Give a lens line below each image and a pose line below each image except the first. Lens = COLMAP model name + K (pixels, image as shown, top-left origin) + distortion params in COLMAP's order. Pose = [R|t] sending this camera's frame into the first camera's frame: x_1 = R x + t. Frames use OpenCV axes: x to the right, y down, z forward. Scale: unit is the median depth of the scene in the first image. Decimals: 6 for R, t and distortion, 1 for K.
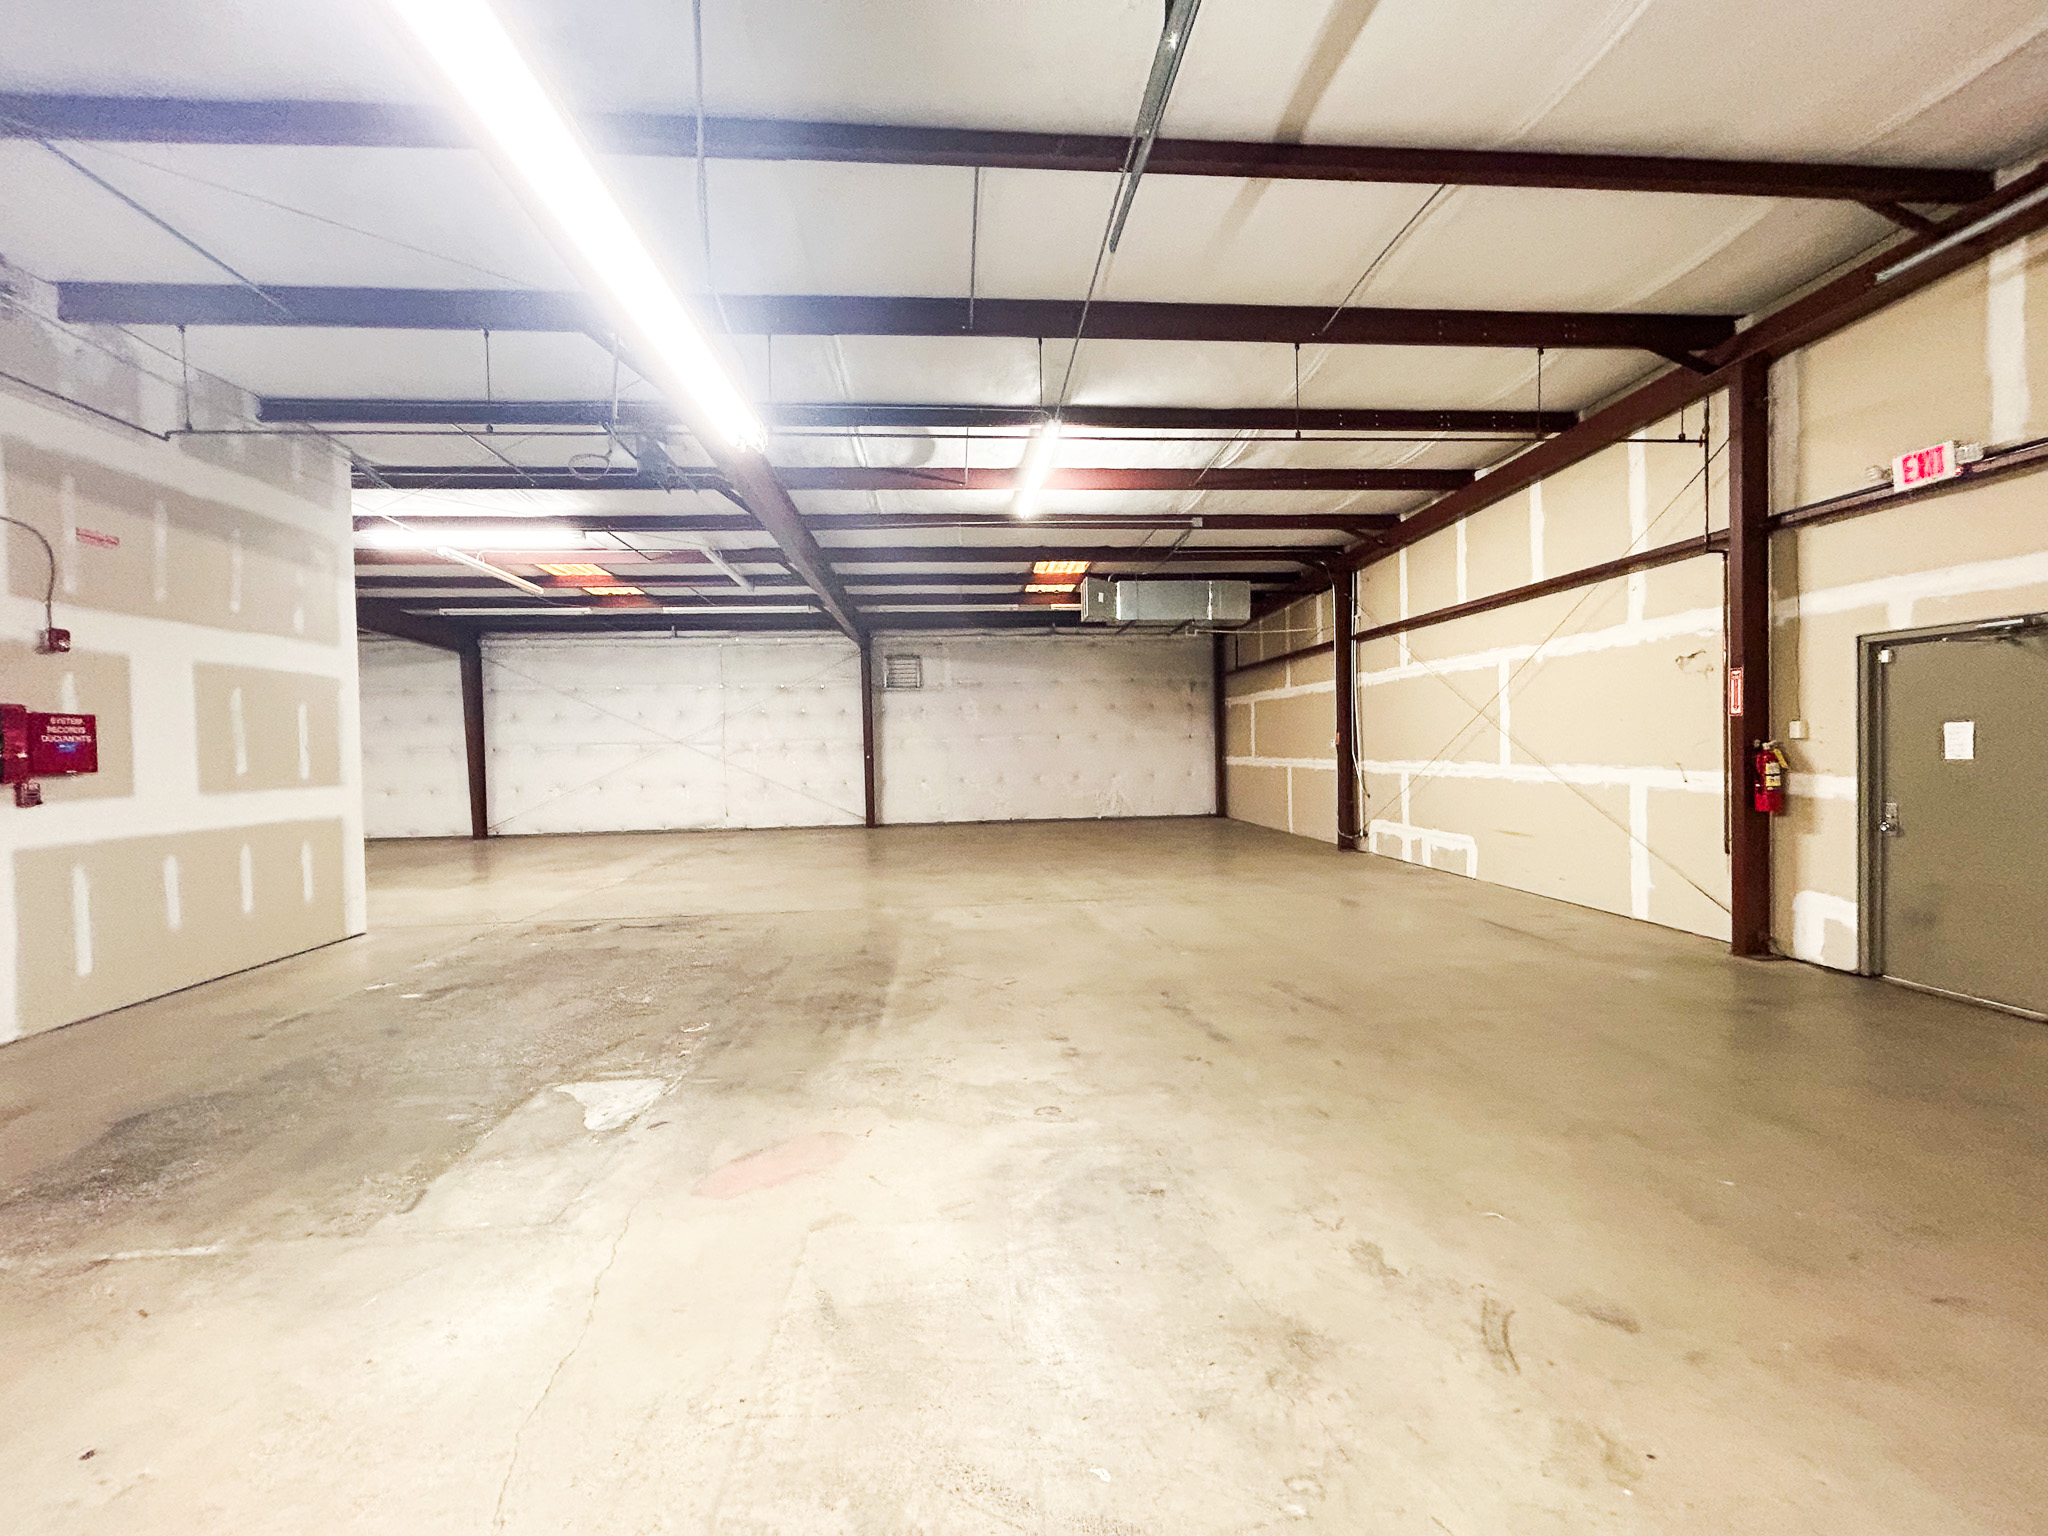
lens RADIAL K [[828.4, 0, 1023.0], [0, 828.4, 767.2], [0, 0, 1]] dist [-0.001799, 0.000011]
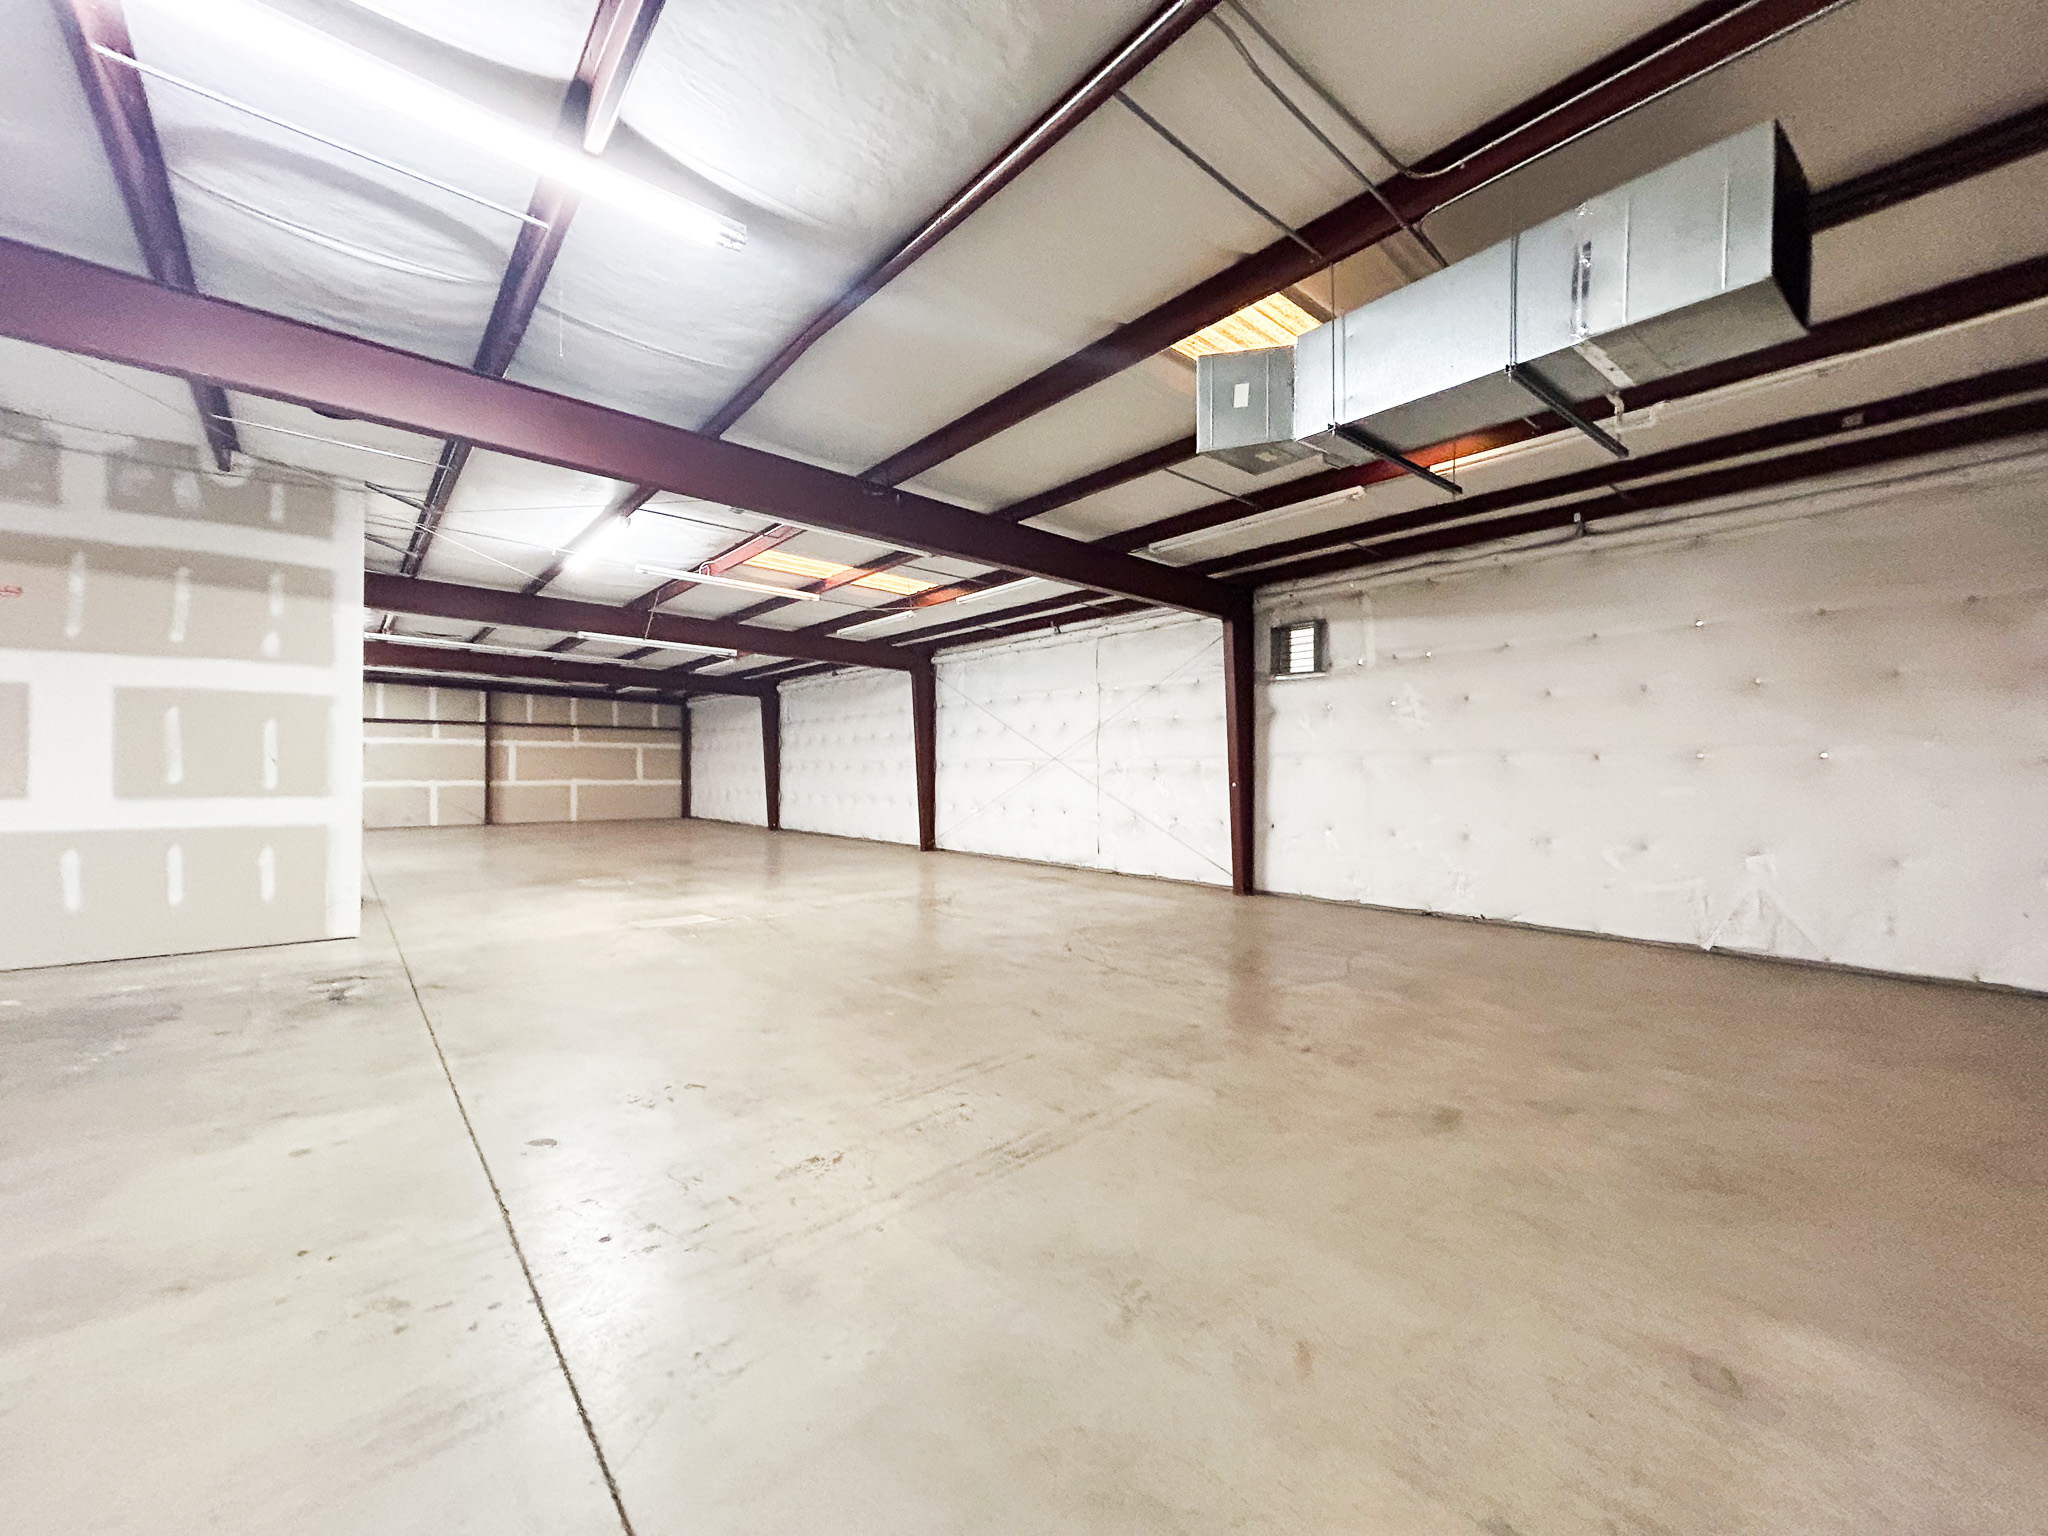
lens RADIAL K [[828.4, 0, 1022.8], [0, 828.4, 774.7], [0, 0, 1]] dist [-0.001799, 0.000011]
pose [[0.572717, 0.025631, -0.819352, 0.601524], [-0.034574, 0.999377, 0.007096, -0.046734], [0.819024, 0.024264, 0.573247, 1.189025]]
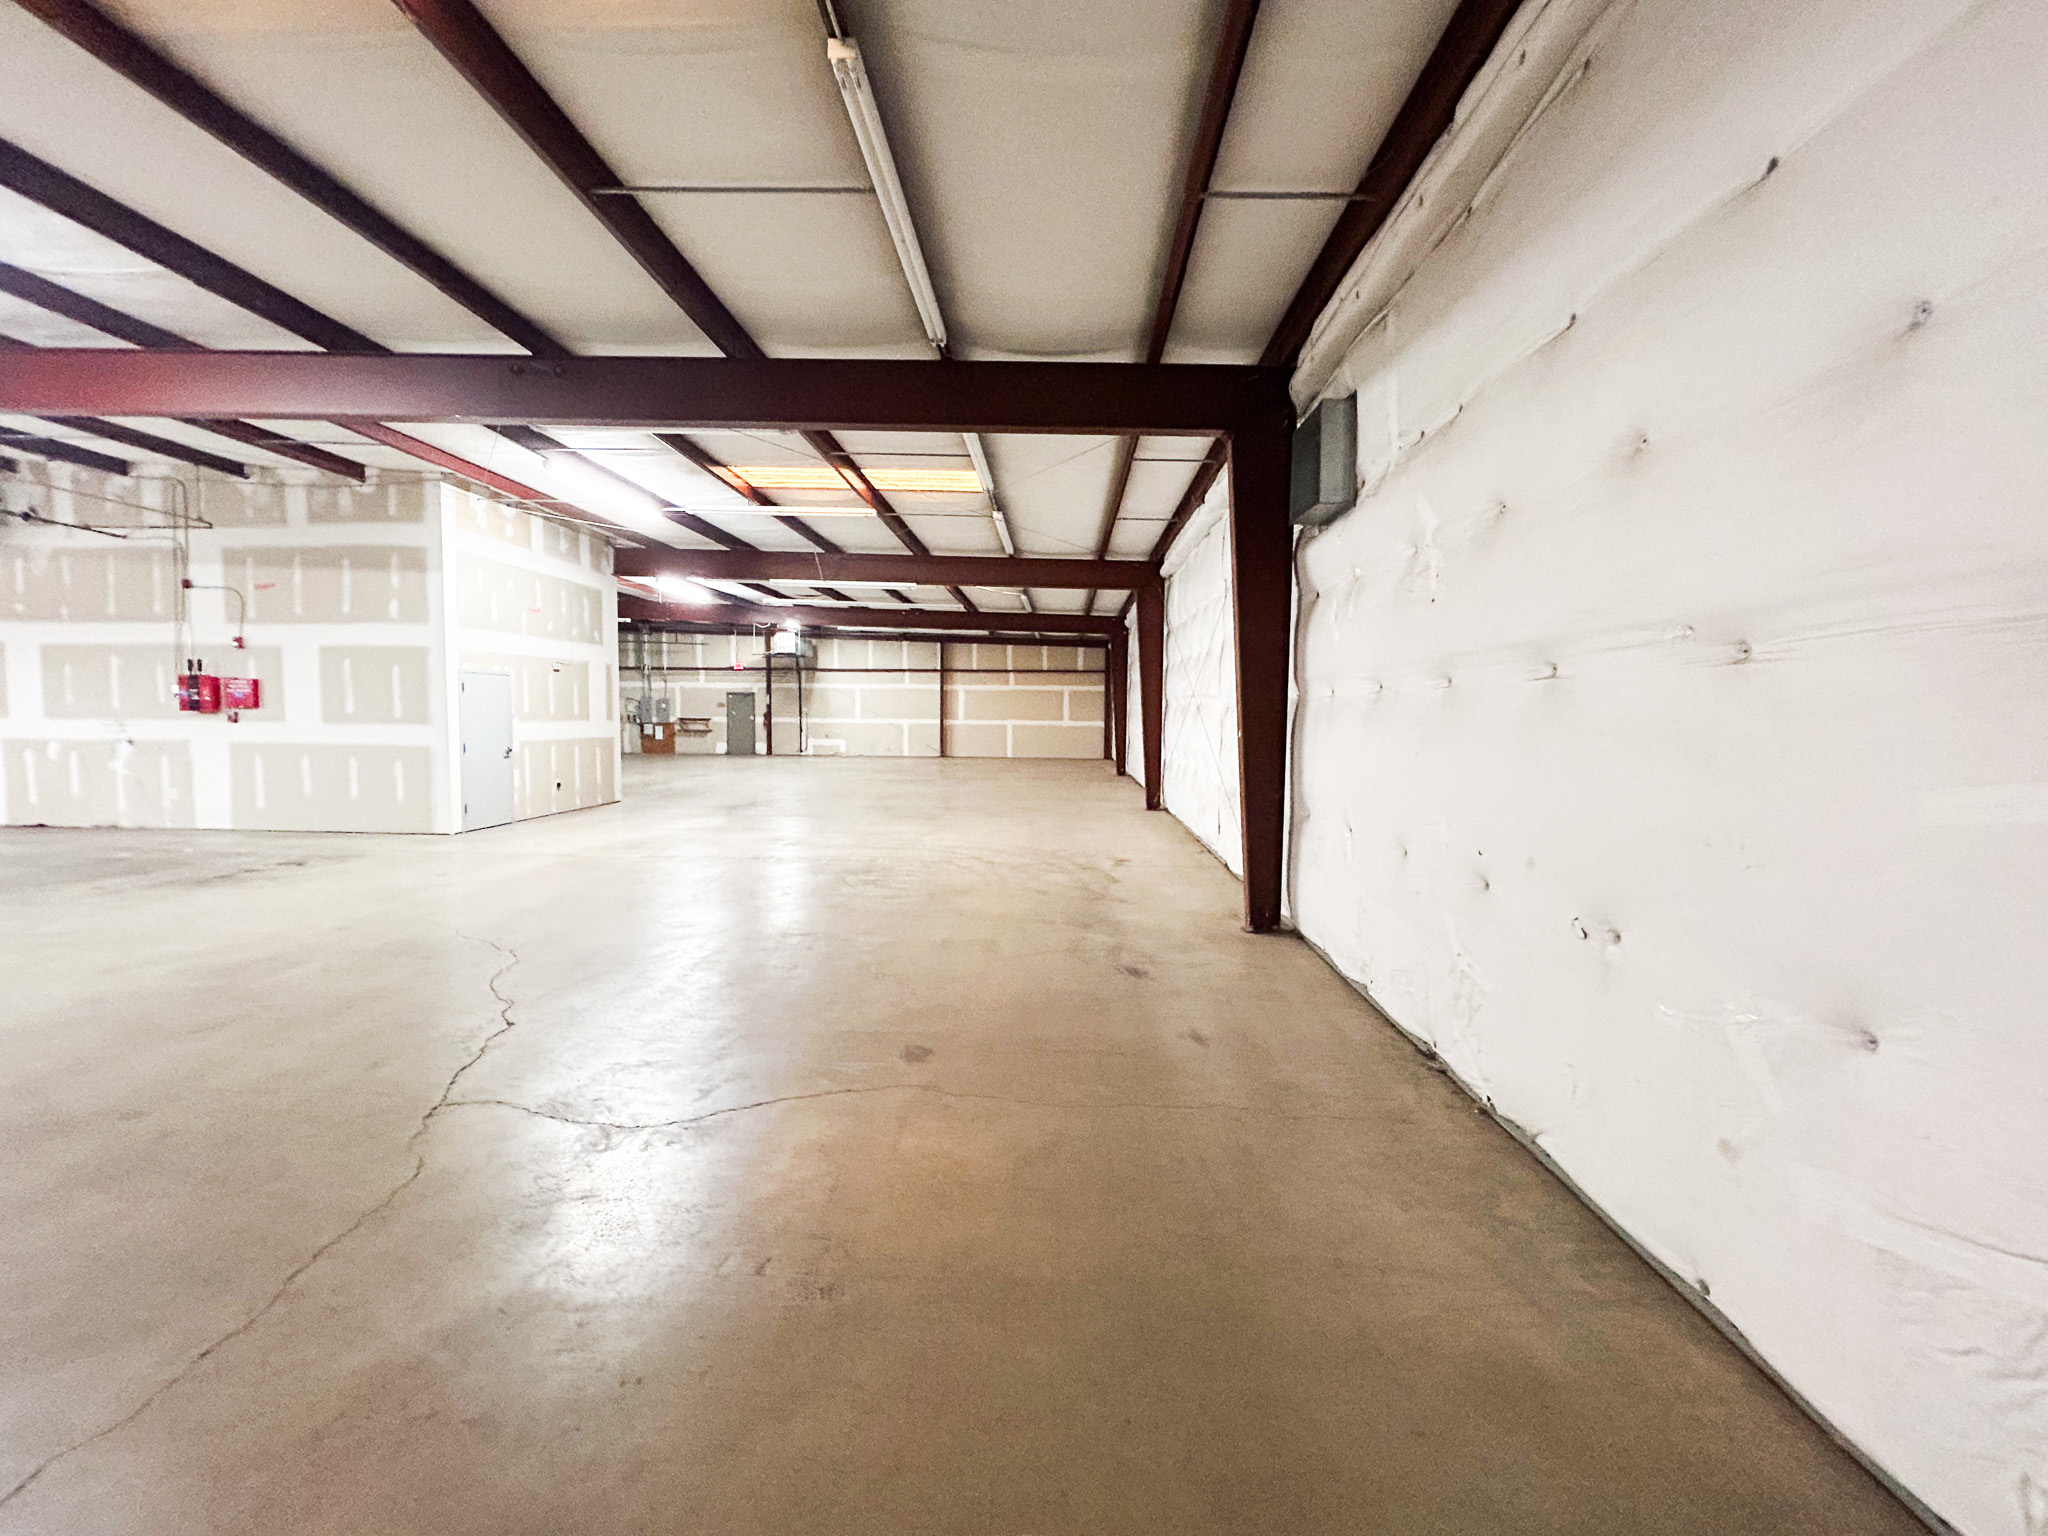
lens RADIAL K [[828.4, 0, 1027.0], [0, 828.4, 771.8], [0, 0, 1]] dist [-0.001799, 0.000011]
pose [[-0.133277, 0.090743, -0.986916, 0.447840], [-0.032664, 0.994856, 0.095884, -0.067979], [0.990540, 0.045016, -0.129627, 2.308230]]
